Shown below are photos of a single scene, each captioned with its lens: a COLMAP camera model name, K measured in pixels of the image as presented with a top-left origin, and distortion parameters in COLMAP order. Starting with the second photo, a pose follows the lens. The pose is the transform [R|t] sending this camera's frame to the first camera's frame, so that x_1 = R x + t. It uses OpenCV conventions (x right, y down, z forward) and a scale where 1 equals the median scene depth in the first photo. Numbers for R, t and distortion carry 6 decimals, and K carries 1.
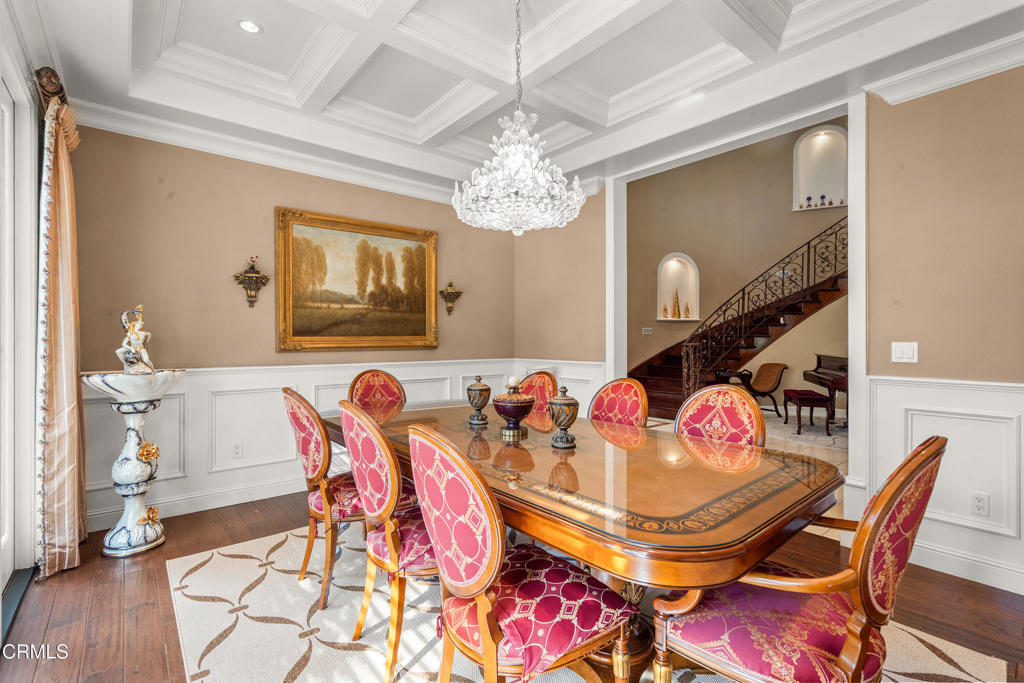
lens RADIAL K [[466.2, 0, 511.5], [0, 466.2, 342.4], [0, 0, 1]] dist [-0.006120, 0.001271]
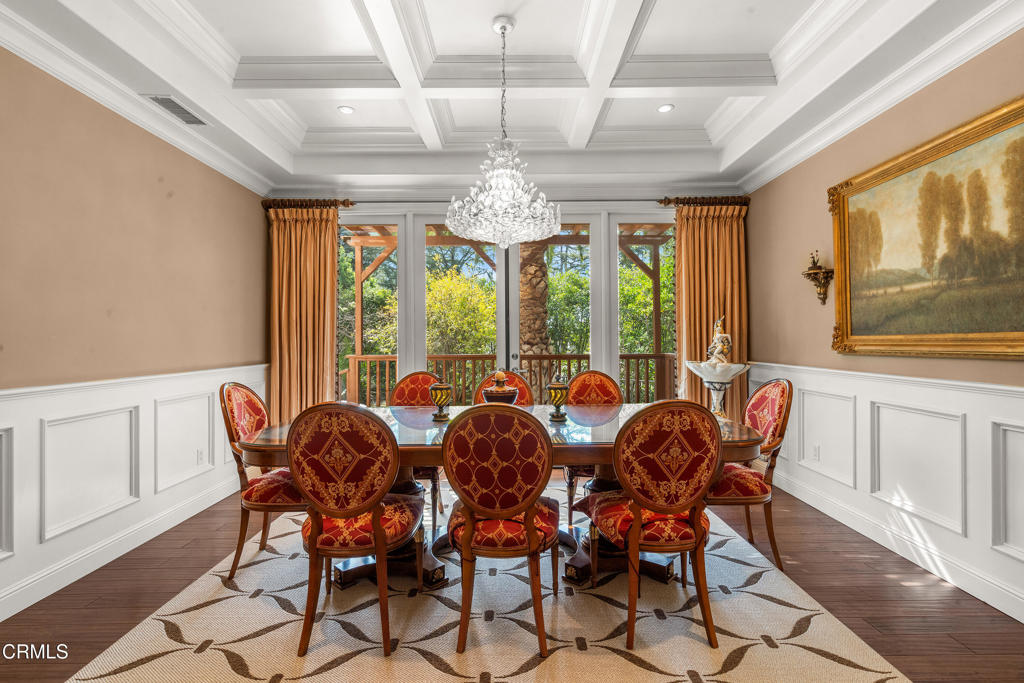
lens RADIAL K [[466.2, 0, 508.8], [0, 466.2, 337.3], [0, 0, 1]] dist [-0.006120, 0.001271]
pose [[-0.648417, -0.001065, -0.761285, 0.491511], [-0.000924, 0.999999, -0.000612, -0.007847], [0.761285, 0.000307, -0.648418, 0.984088]]
